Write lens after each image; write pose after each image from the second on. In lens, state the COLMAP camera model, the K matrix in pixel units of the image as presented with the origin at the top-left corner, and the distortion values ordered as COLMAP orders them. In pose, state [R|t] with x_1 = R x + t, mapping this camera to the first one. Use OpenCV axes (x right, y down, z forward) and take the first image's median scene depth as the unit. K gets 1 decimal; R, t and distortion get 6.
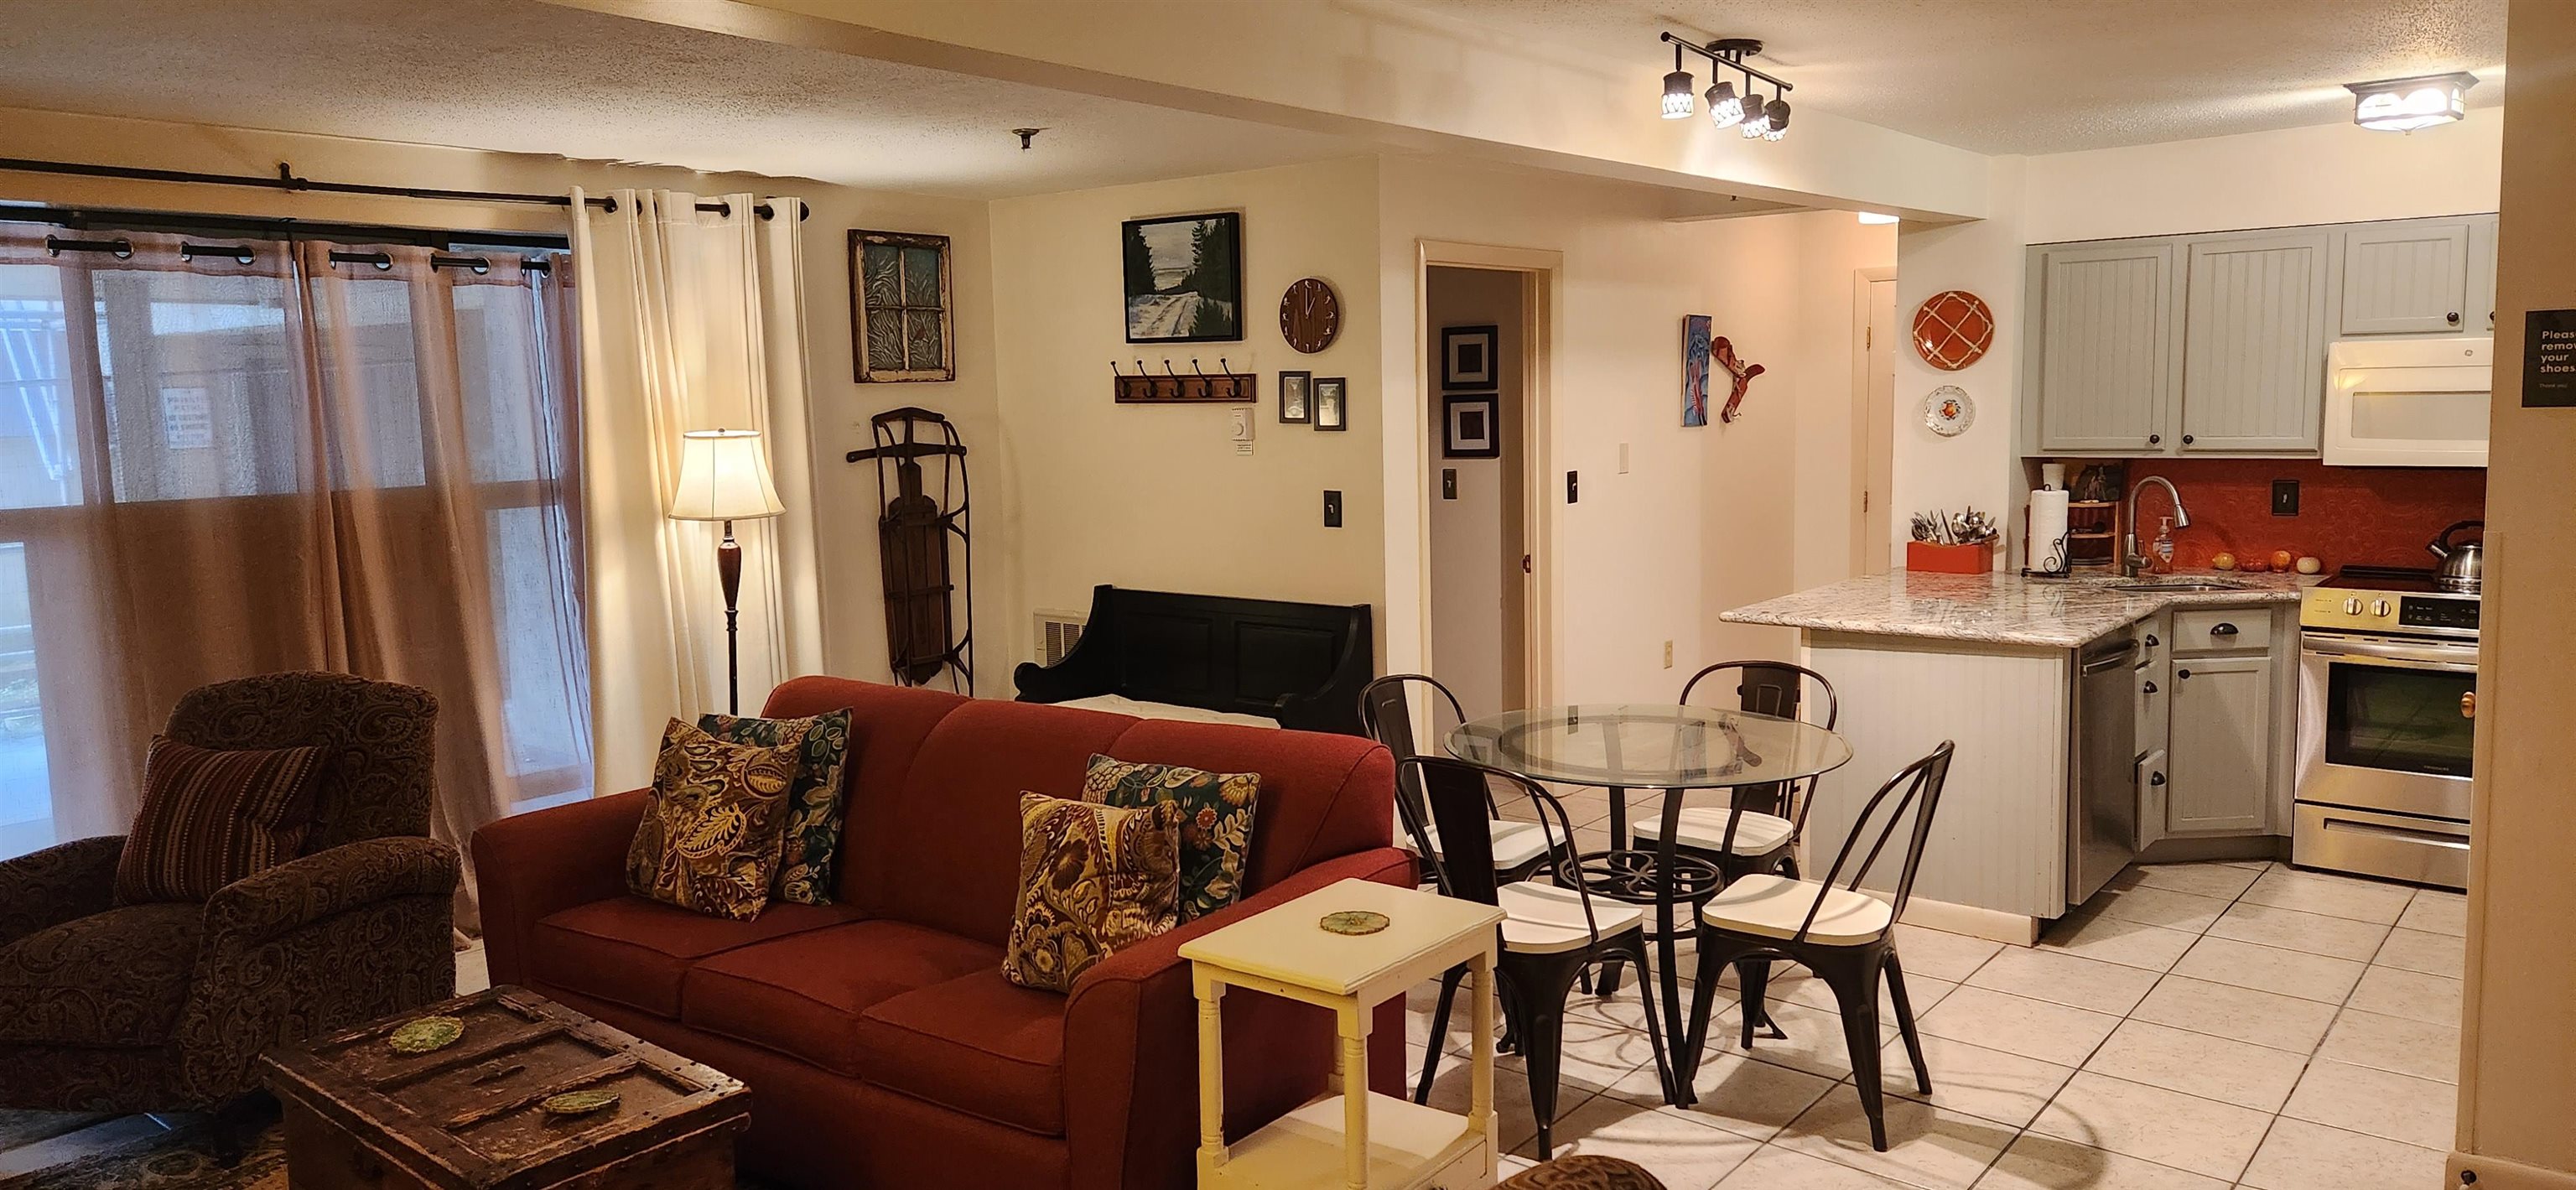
lens RADIAL K [[1724.4, 0, 1300.8], [0, 1724.4, 586.1], [0, 0, 1]] dist [0.067294, -0.049207]
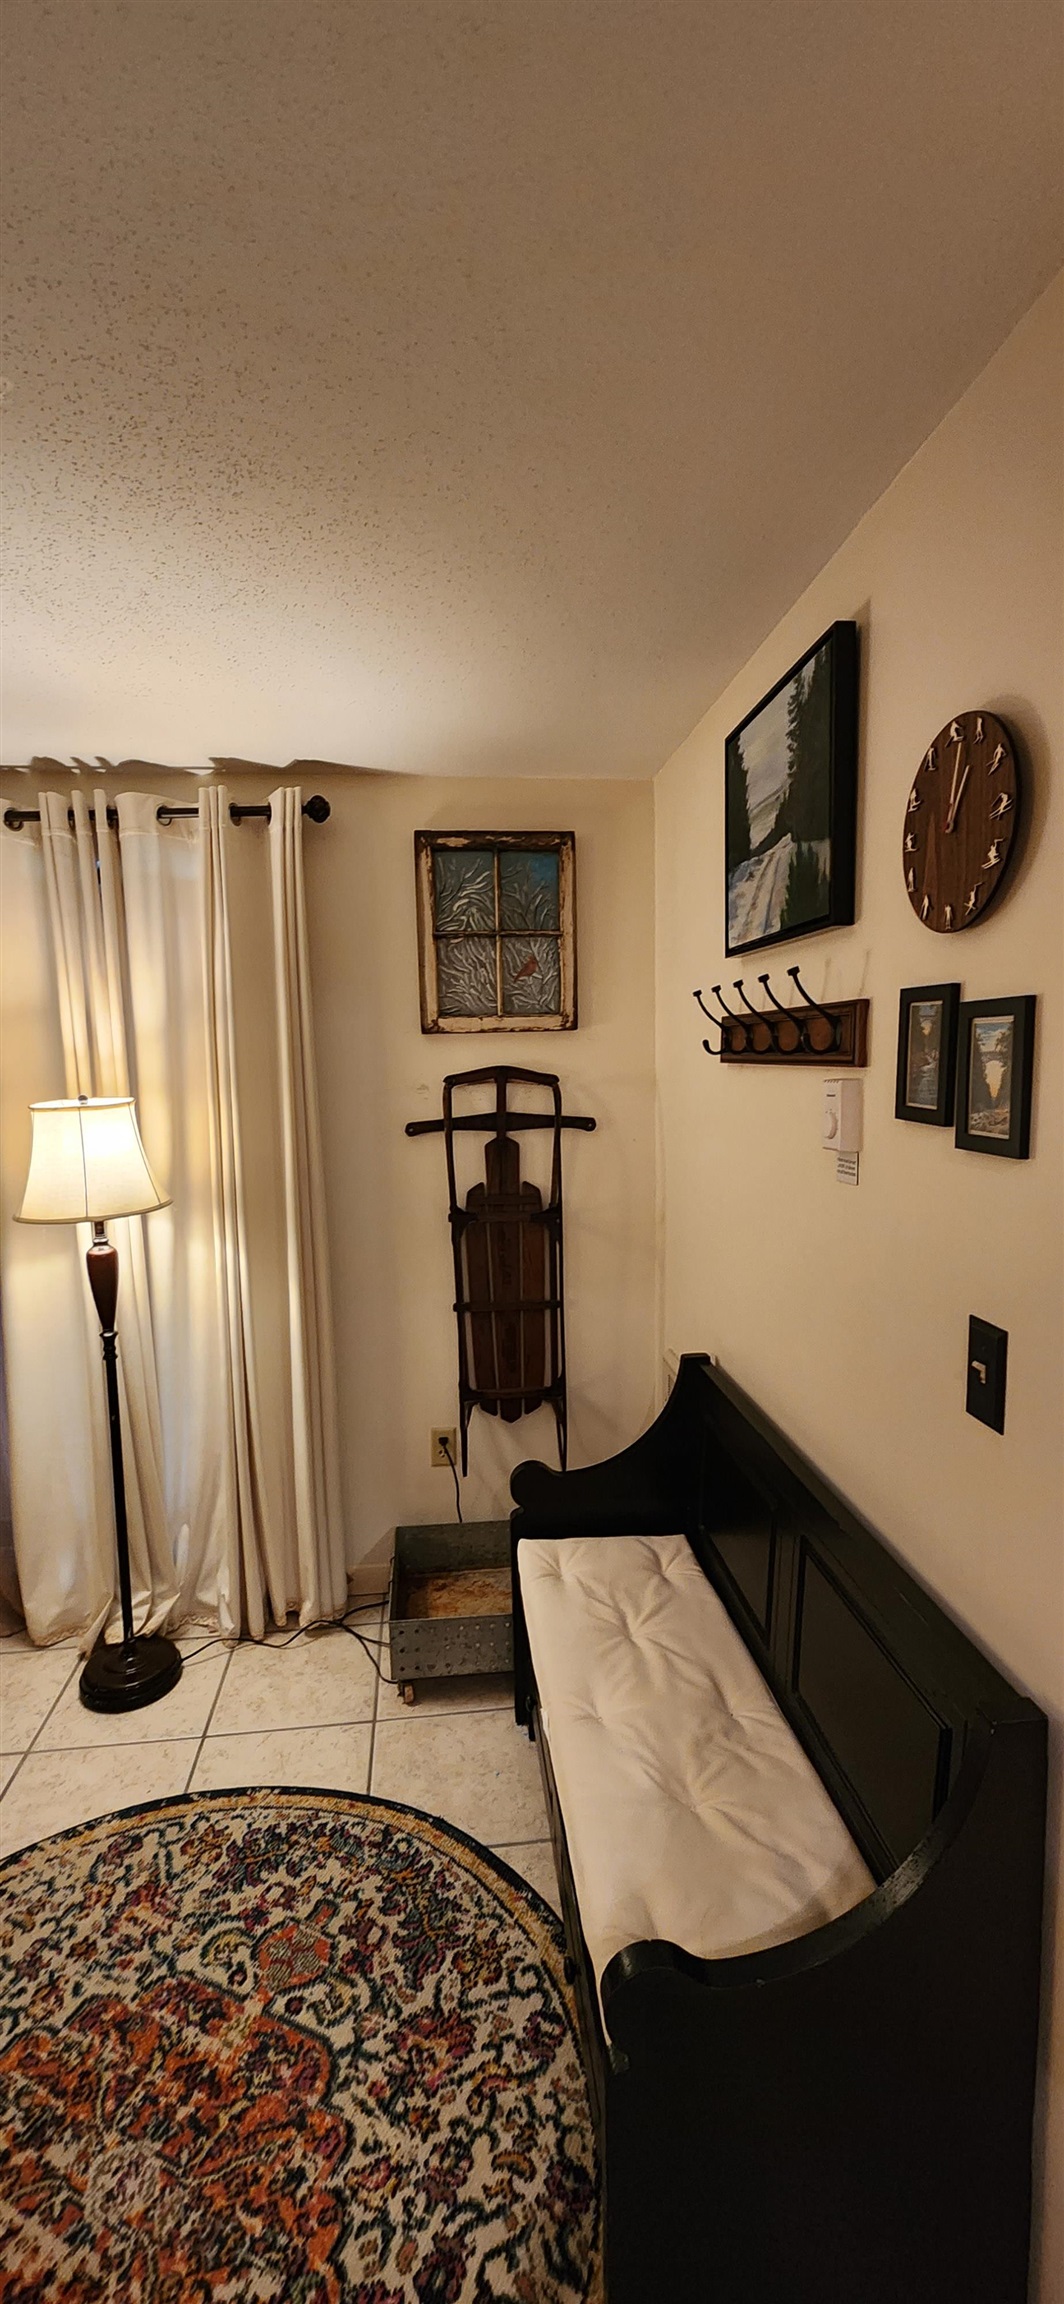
lens RADIAL K [[943.8, 0, 522.0], [0, 943.8, 1173.0], [0, 0, 1]] dist [0.004584, -0.002454]
pose [[0.707189, 0.090983, -0.701146, 0.077718], [-0.073921, 0.995765, 0.054657, -0.083334], [0.703149, 0.013177, 0.710920, 0.746213]]
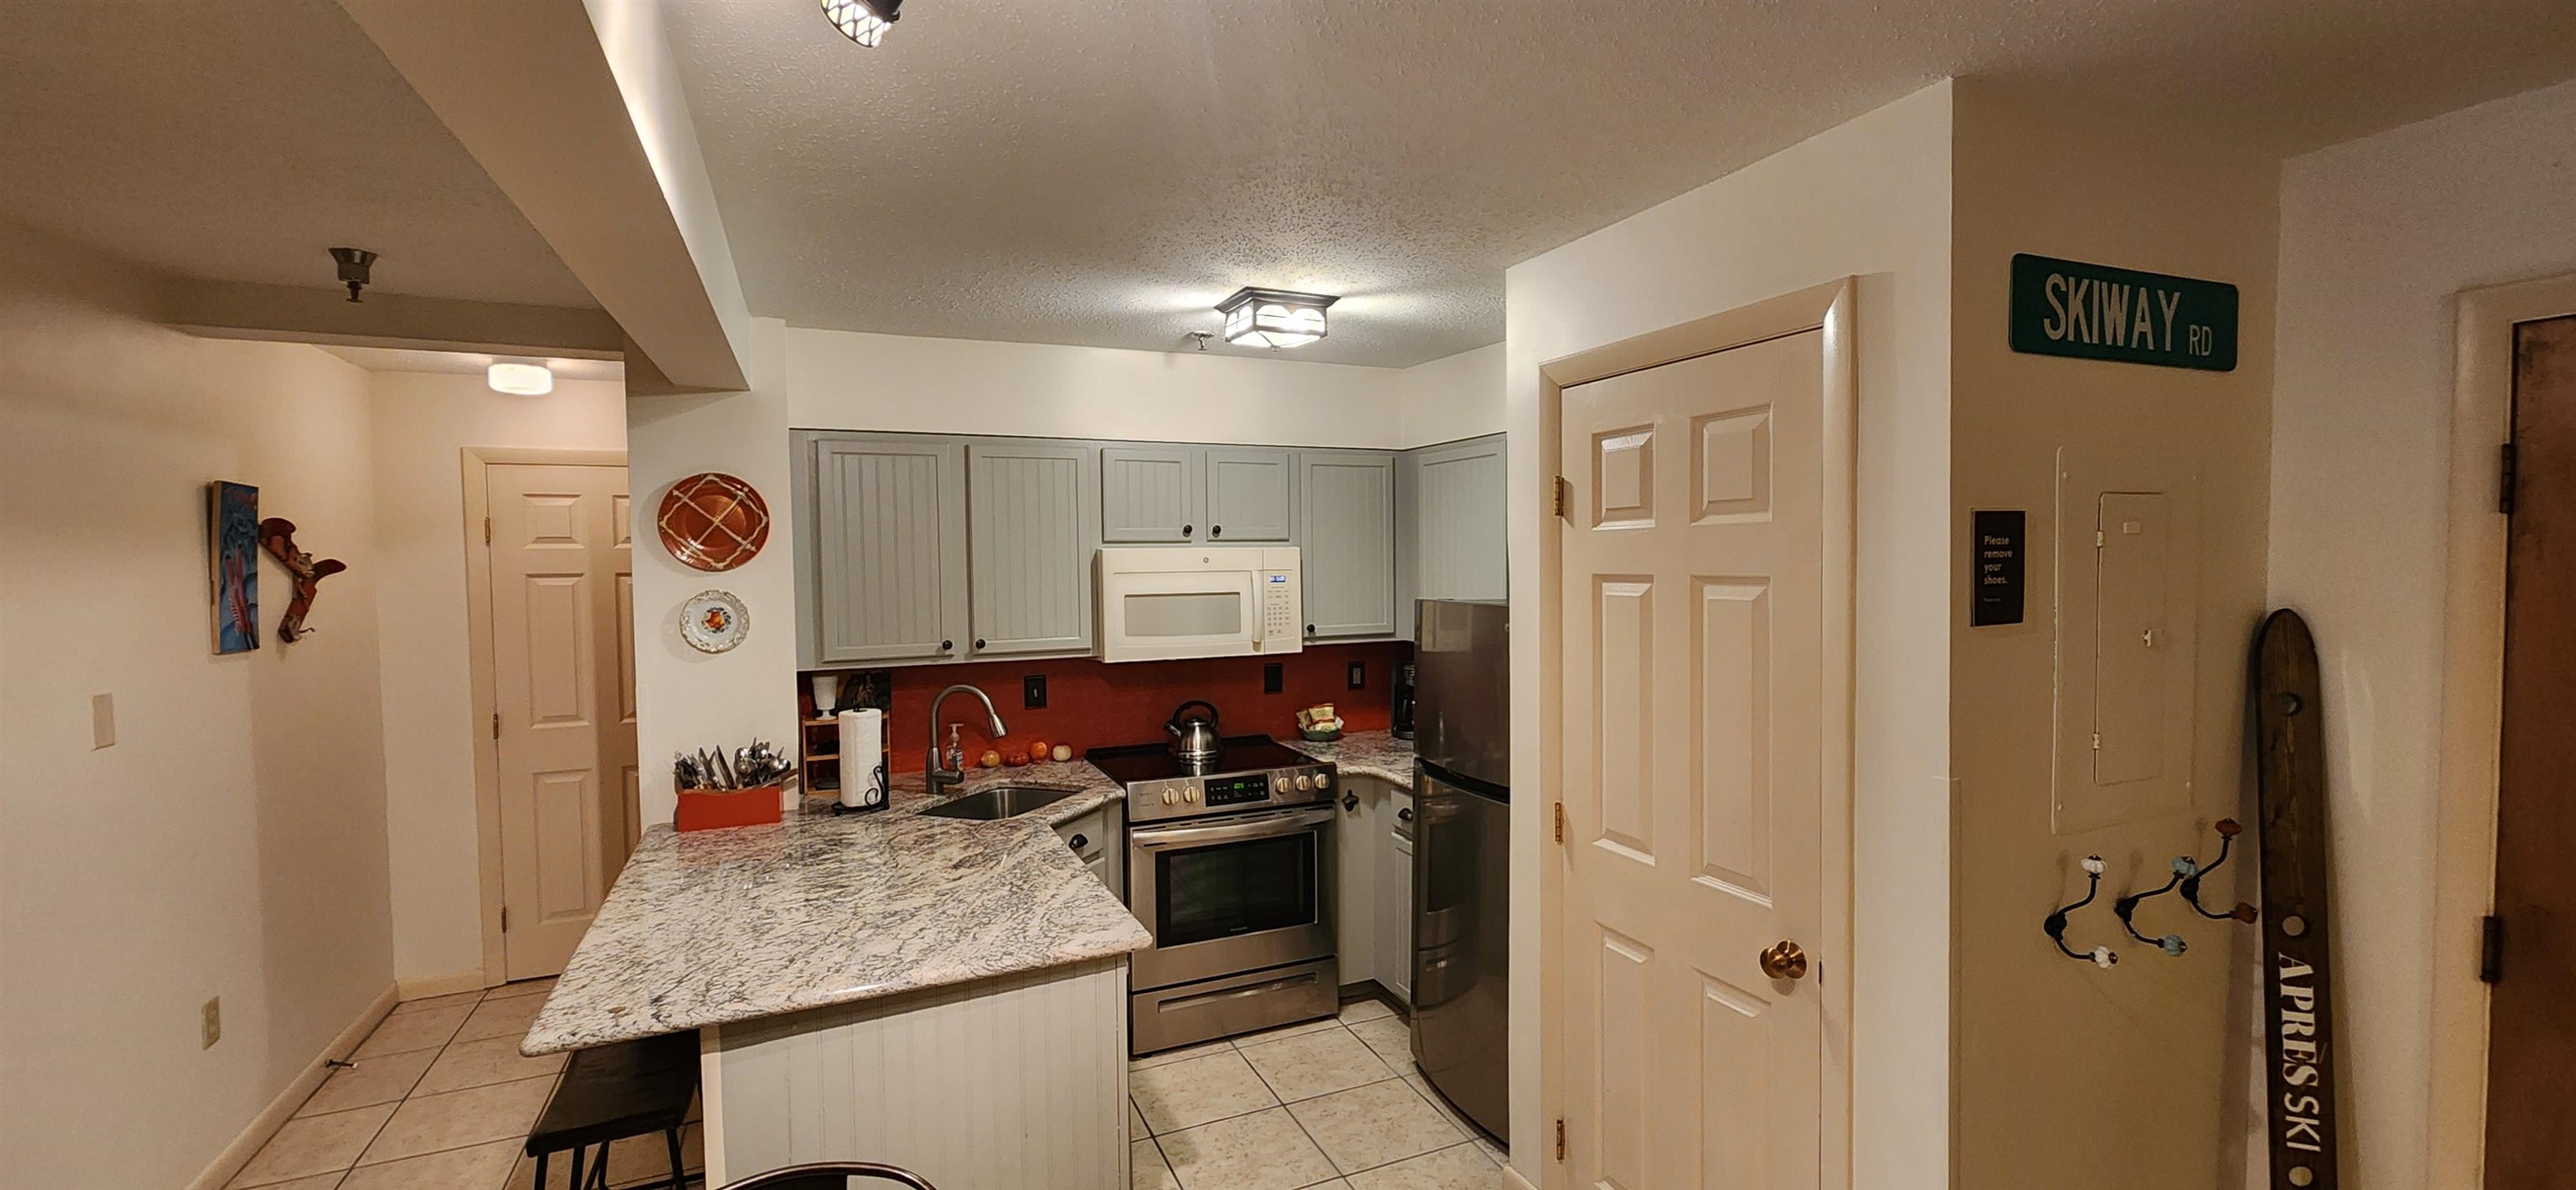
lens RADIAL K [[1055.3, 0, 1293.5], [0, 1055.3, 594.6], [0, 0, 1]] dist [0.004584, -0.002454]
pose [[0.441495, -0.016925, 0.897104, 0.054745], [0.105462, 0.993871, -0.033150, -0.069441], [-0.891045, 0.109246, 0.440573, 0.553499]]
